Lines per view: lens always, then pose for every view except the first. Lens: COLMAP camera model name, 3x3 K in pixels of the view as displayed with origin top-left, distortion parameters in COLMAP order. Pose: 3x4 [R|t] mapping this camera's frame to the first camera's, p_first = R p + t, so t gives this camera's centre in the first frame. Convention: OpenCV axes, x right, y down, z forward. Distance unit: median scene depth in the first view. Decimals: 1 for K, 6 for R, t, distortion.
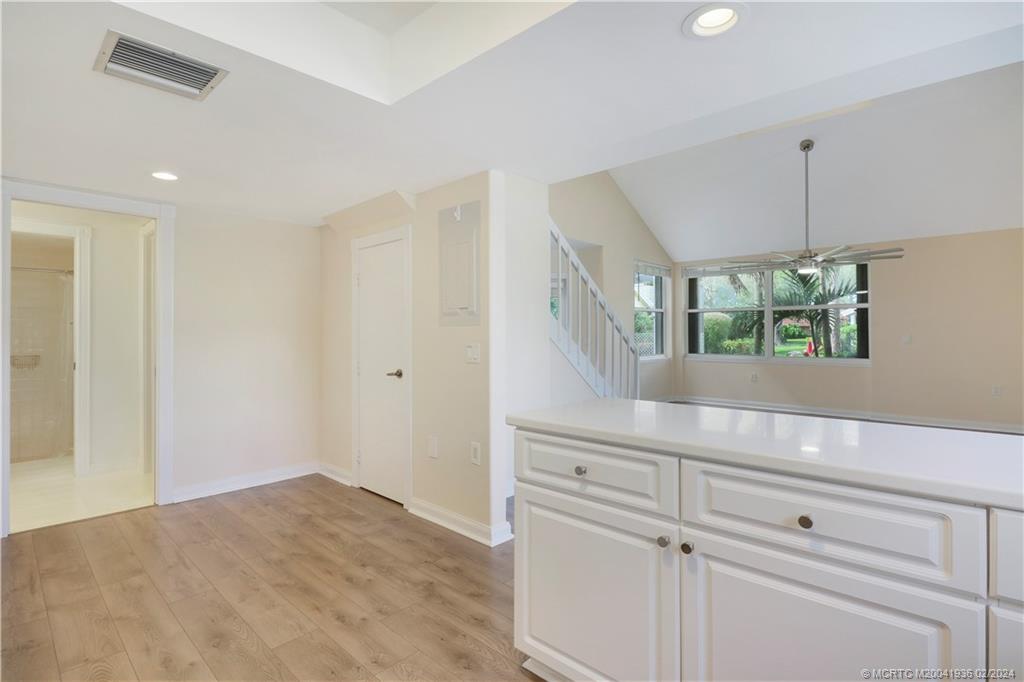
lens RADIAL K [[489.4, 0, 508.6], [0, 489.4, 329.5], [0, 0, 1]] dist [-0.002620, -0.009050]
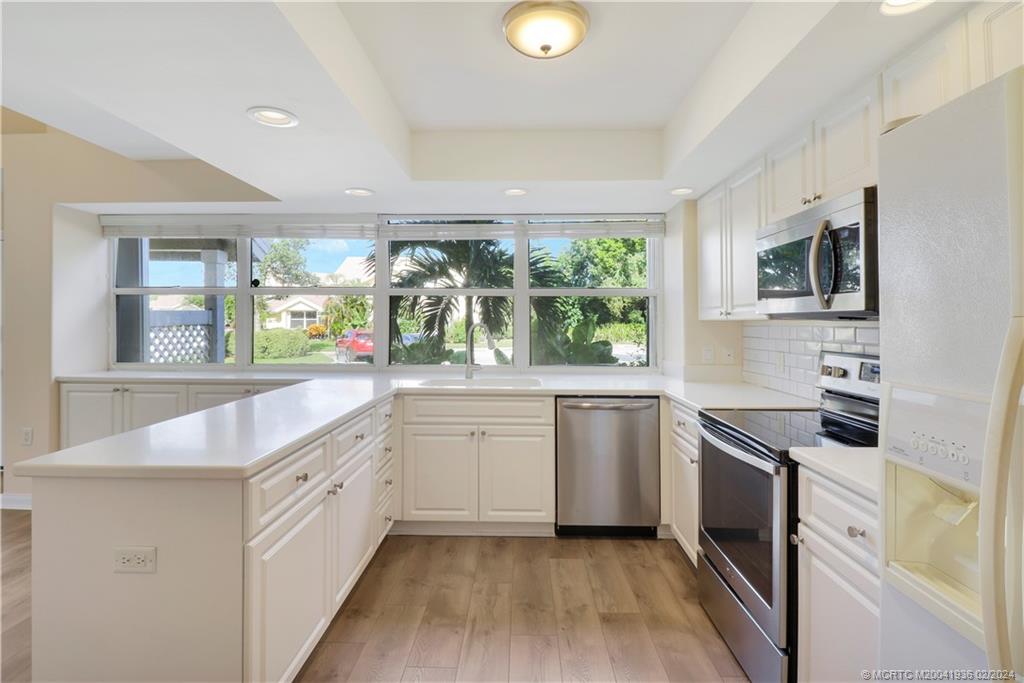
lens RADIAL K [[489.4, 0, 507.2], [0, 489.4, 330.7], [0, 0, 1]] dist [-0.002620, -0.009050]
pose [[-0.677945, -0.010721, 0.735035, -0.226572], [-0.005782, 0.999940, 0.009251, -0.014023], [-0.735090, 0.002022, -0.677966, 0.342833]]
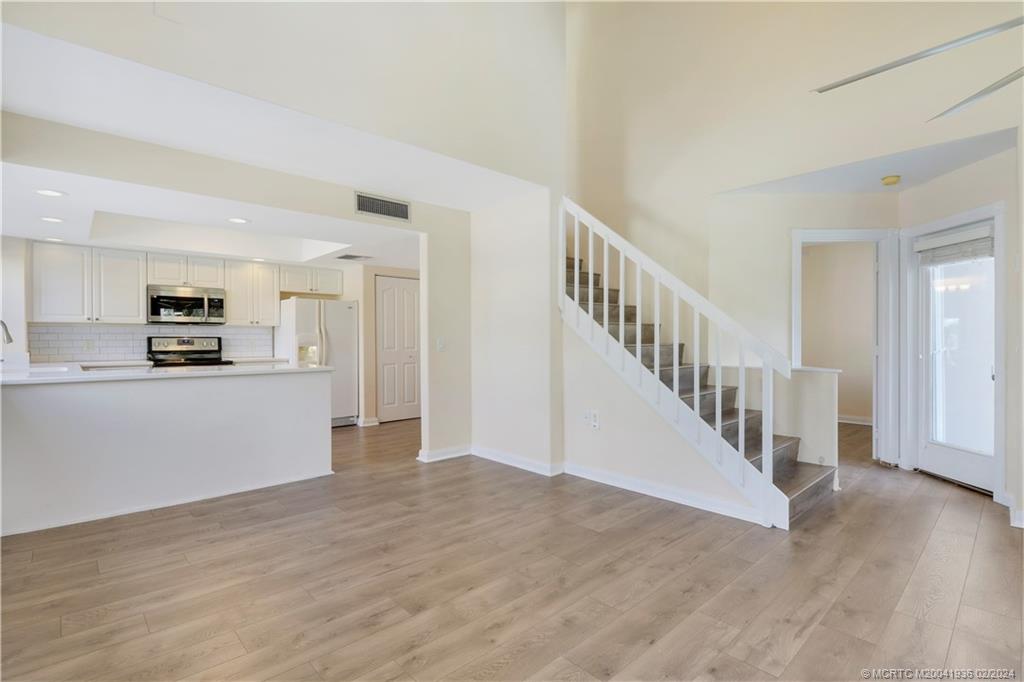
lens RADIAL K [[489.4, 0, 503.2], [0, 489.4, 342.1], [0, 0, 1]] dist [-0.002620, -0.009050]
pose [[-0.083806, 0.010273, -0.996429, 0.729752], [0.010721, 0.999898, 0.009407, 0.011444], [0.996424, -0.009894, -0.083908, 0.649024]]
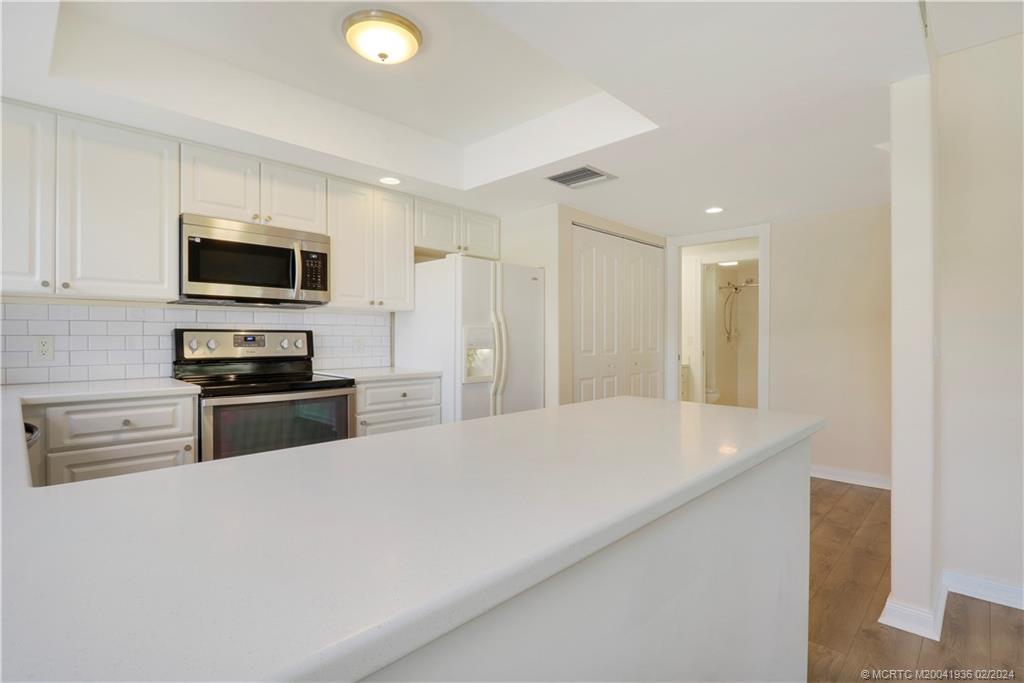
lens RADIAL K [[489.4, 0, 505.9], [0, 489.4, 340.4], [0, 0, 1]] dist [-0.002620, -0.009050]
pose [[-0.021850, 0.008428, -0.999726, 0.304436], [0.008471, 0.999930, 0.008244, 0.012067], [0.999725, -0.008289, -0.021920, 0.215120]]
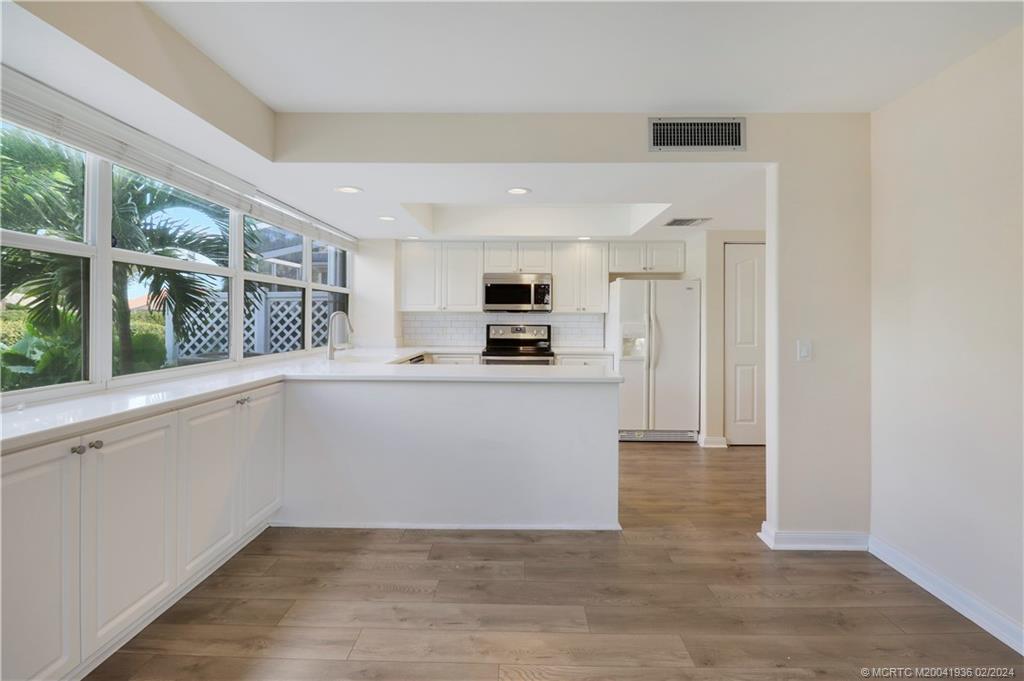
lens RADIAL K [[489.4, 0, 511.3], [0, 489.4, 317.6], [0, 0, 1]] dist [-0.002620, -0.009050]
pose [[-0.743590, 0.001143, -0.668635, 0.472777], [0.002870, 0.999995, -0.001482, -0.008375], [0.668630, -0.003021, -0.743590, 0.639725]]
